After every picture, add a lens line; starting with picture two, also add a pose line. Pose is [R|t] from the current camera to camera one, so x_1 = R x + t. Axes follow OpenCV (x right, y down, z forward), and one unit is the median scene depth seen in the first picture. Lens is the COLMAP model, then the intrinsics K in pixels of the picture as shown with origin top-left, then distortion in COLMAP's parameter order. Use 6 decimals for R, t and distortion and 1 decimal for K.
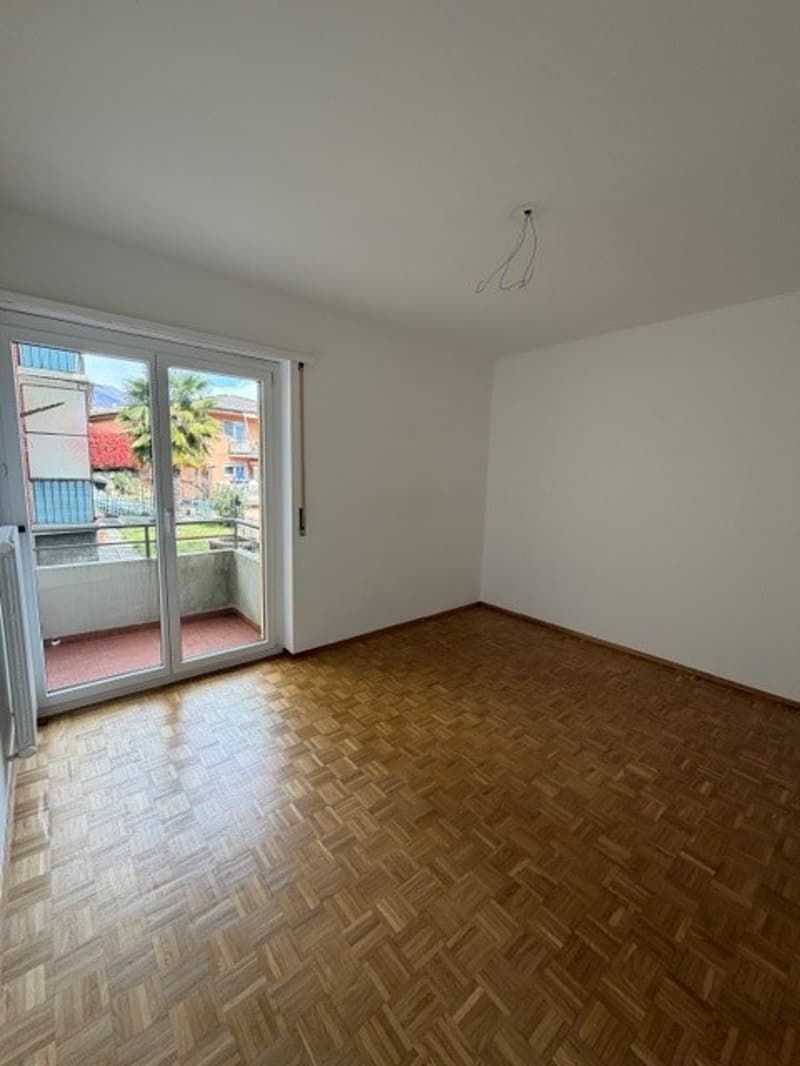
lens RADIAL K [[425.9, 0, 398.7], [0, 425.9, 533.2], [0, 0, 1]] dist [0.000597, -0.000236]
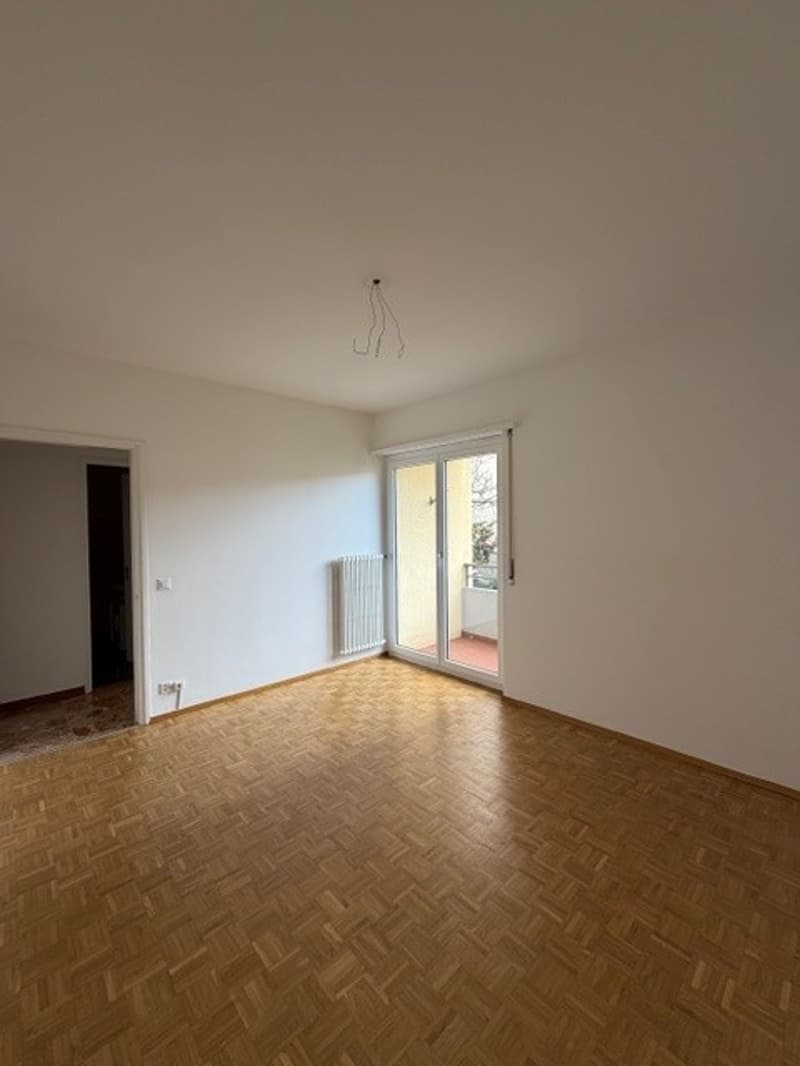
lens RADIAL K [[425.9, 0, 400.8], [0, 425.9, 533.4], [0, 0, 1]] dist [0.000597, -0.000236]
pose [[0.053117, -0.008974, -0.998548, 1.037449], [-0.132783, 0.991017, -0.015969, -0.085761], [0.989721, 0.133438, 0.051448, 0.822061]]
